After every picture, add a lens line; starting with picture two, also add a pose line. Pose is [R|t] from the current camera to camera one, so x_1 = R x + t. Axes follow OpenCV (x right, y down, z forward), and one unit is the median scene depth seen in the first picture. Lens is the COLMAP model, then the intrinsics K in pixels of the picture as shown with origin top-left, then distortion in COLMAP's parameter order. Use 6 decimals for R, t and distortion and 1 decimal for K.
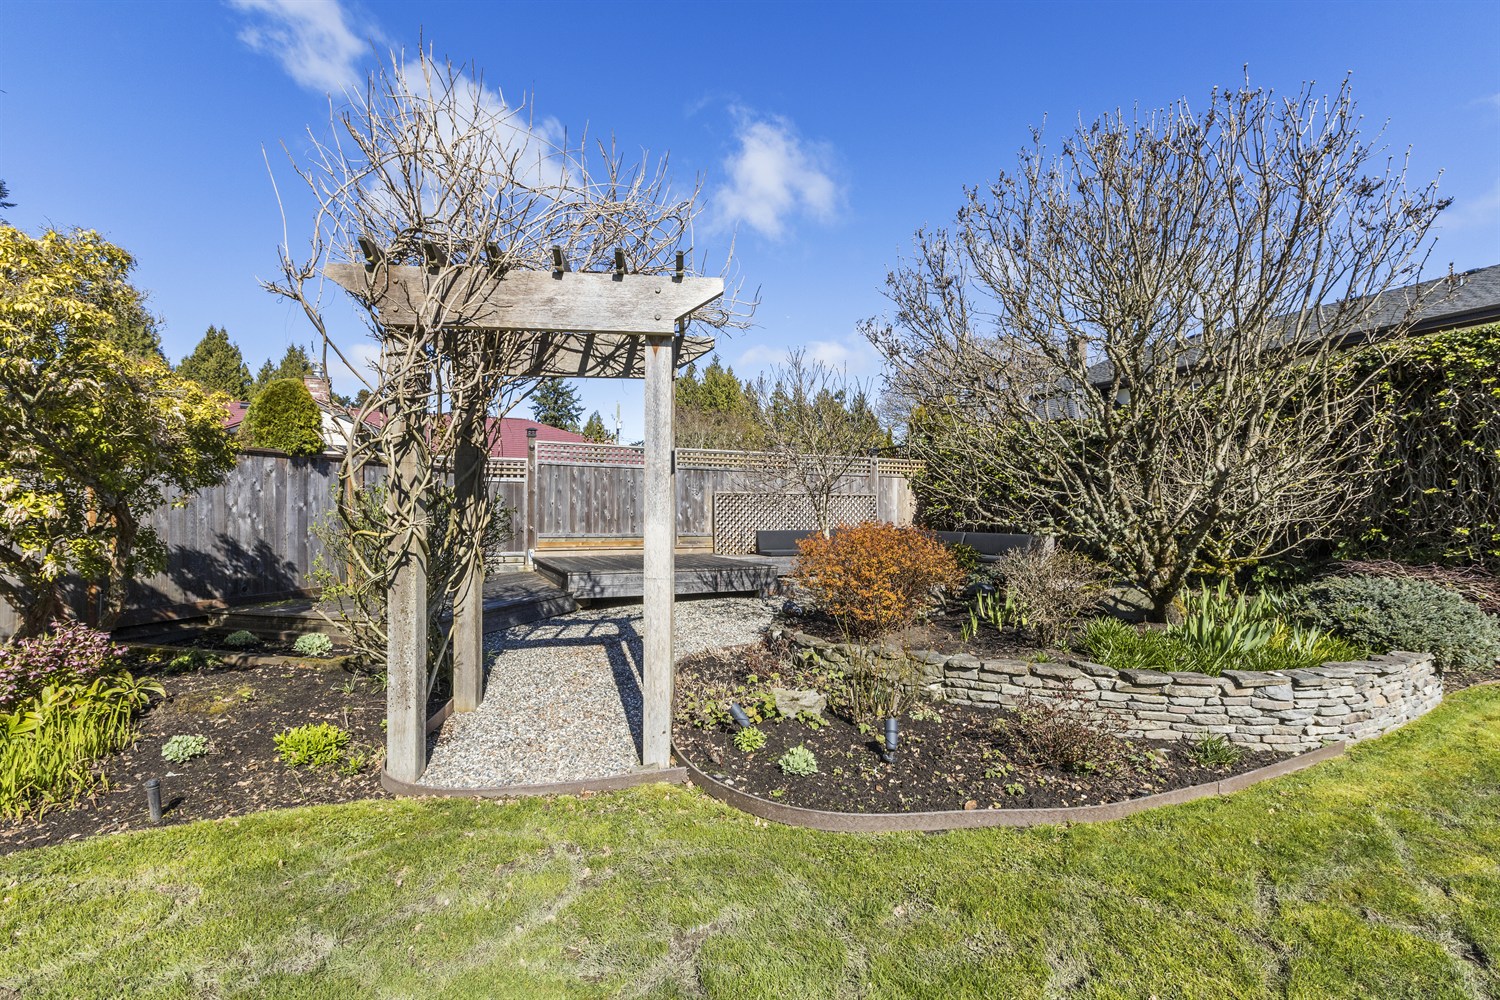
lens RADIAL K [[667.8, 0, 751.4], [0, 667.8, 502.2], [0, 0, 1]] dist [0.000781, 0.000067]
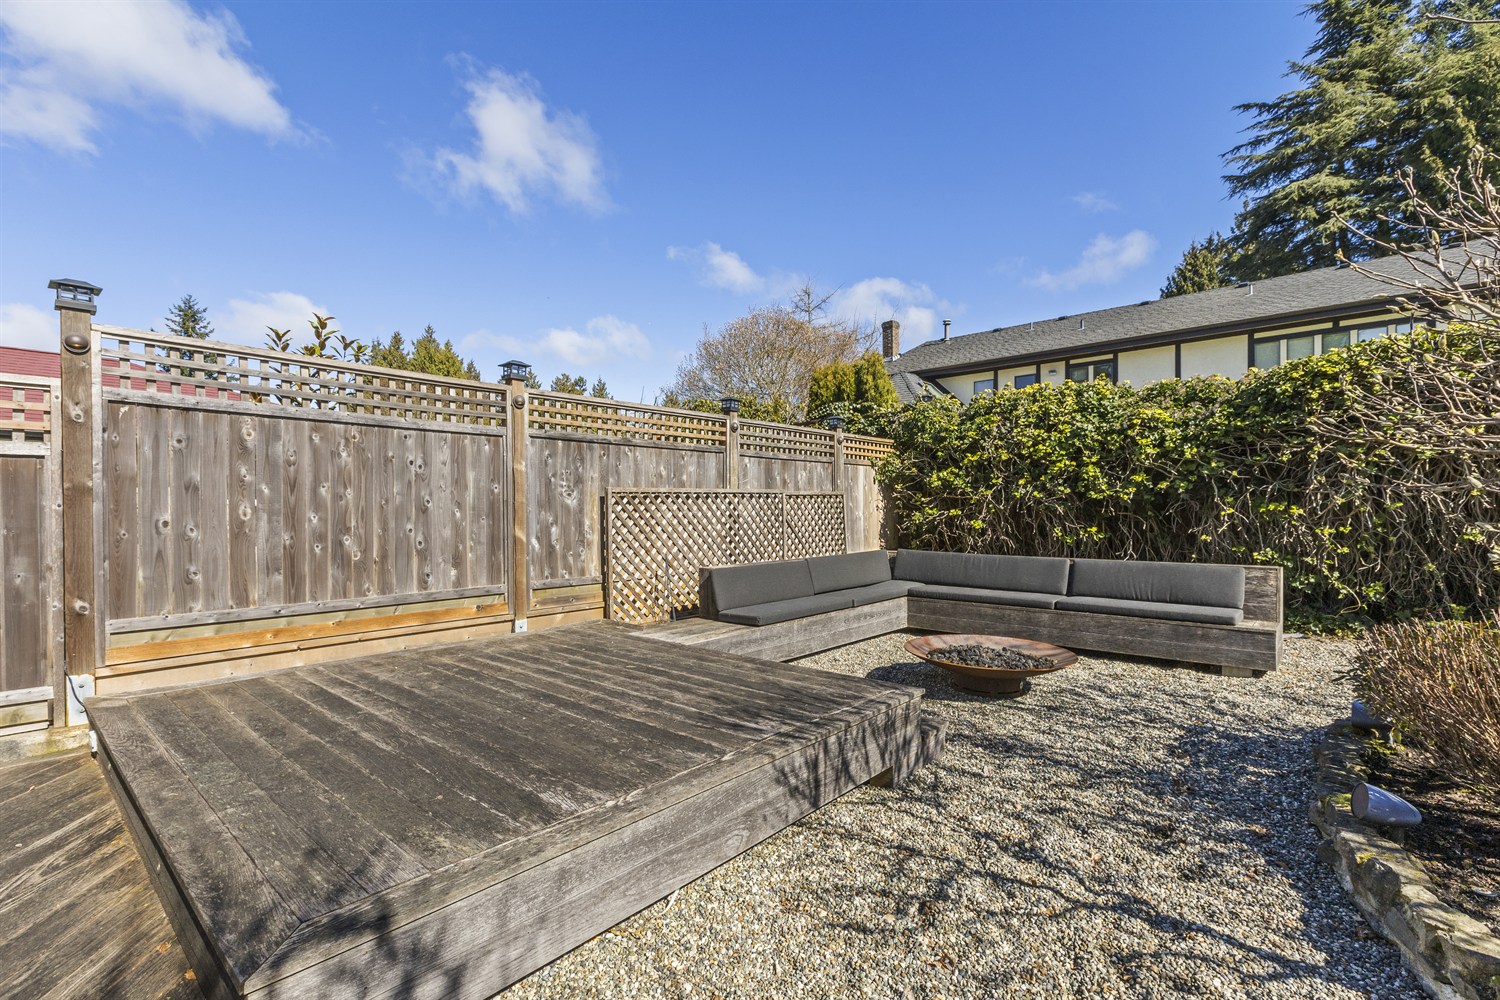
lens RADIAL K [[667.8, 0, 751.4], [0, 667.8, 502.2], [0, 0, 1]] dist [0.000781, 0.000067]
pose [[0.917708, -0.008538, 0.397164, -0.160187], [0.006057, 0.999954, 0.007500, -0.009441], [-0.397210, -0.004477, 0.917717, 0.570589]]
